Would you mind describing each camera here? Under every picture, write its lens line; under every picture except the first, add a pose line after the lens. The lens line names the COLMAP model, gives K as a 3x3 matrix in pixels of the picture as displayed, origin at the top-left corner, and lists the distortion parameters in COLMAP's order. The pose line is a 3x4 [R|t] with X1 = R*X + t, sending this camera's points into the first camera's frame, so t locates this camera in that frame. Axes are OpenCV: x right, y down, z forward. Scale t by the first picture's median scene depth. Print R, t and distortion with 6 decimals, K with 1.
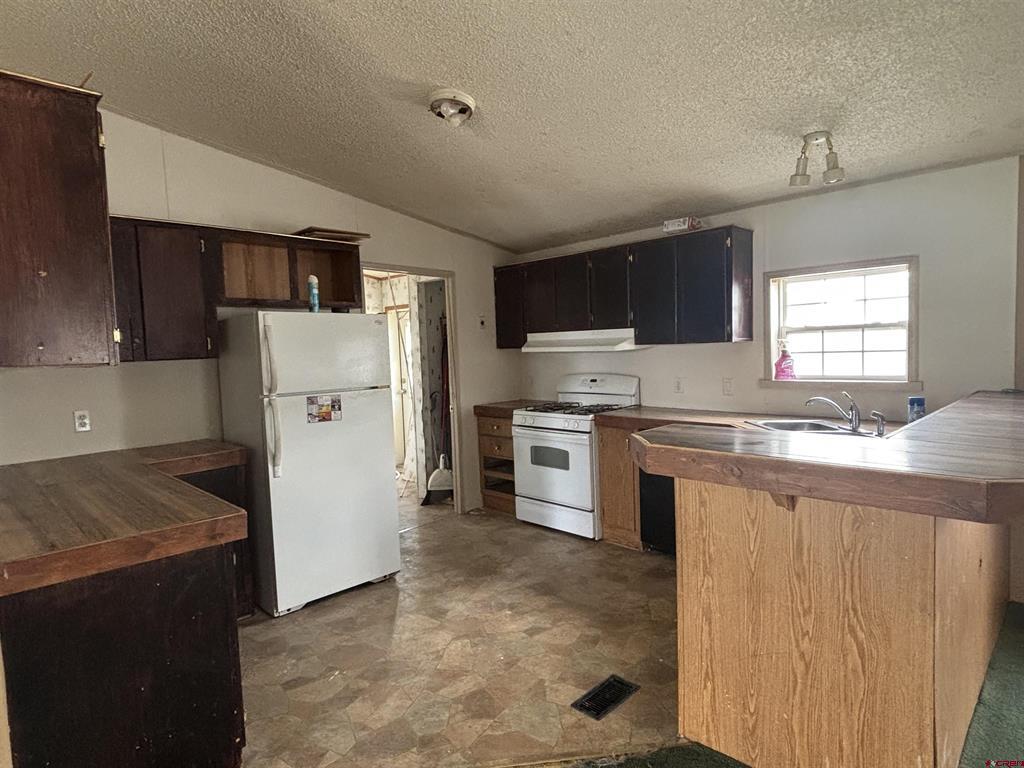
lens RADIAL K [[561.9, 0, 505.6], [0, 561.9, 384.2], [0, 0, 1]] dist [-0.001964, -0.000497]
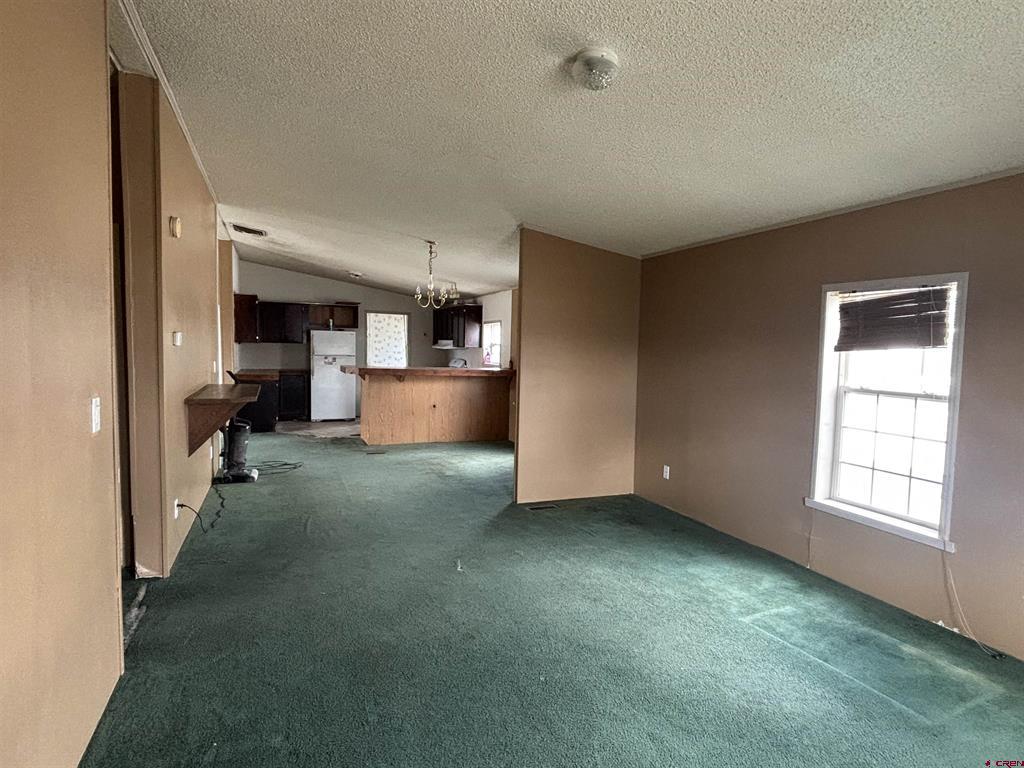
lens RADIAL K [[551.8, 0, 512.0], [0, 551.8, 384.0], [0, 0, 1]] dist [0.020286, 0.000138]
pose [[0.924078, 0.080756, -0.373575, 1.570421], [-0.078771, 0.996680, 0.020606, 0.025323], [0.373999, 0.010386, 0.927371, -1.322305]]
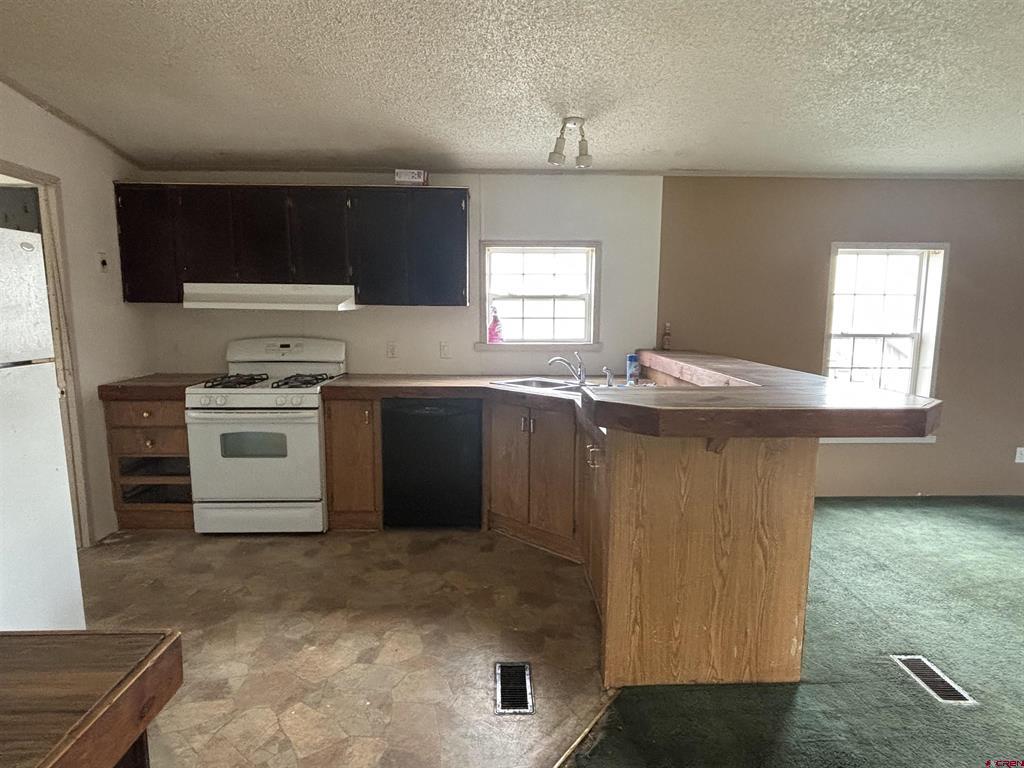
lens RADIAL K [[573.8, 0, 506.5], [0, 573.8, 383.7], [0, 0, 1]] dist [0.001137, -0.002637]
pose [[0.691113, -0.059178, 0.720320, -0.288763], [0.016421, 0.997671, 0.066208, -0.002565], [-0.722560, -0.033928, 0.690475, 0.224526]]
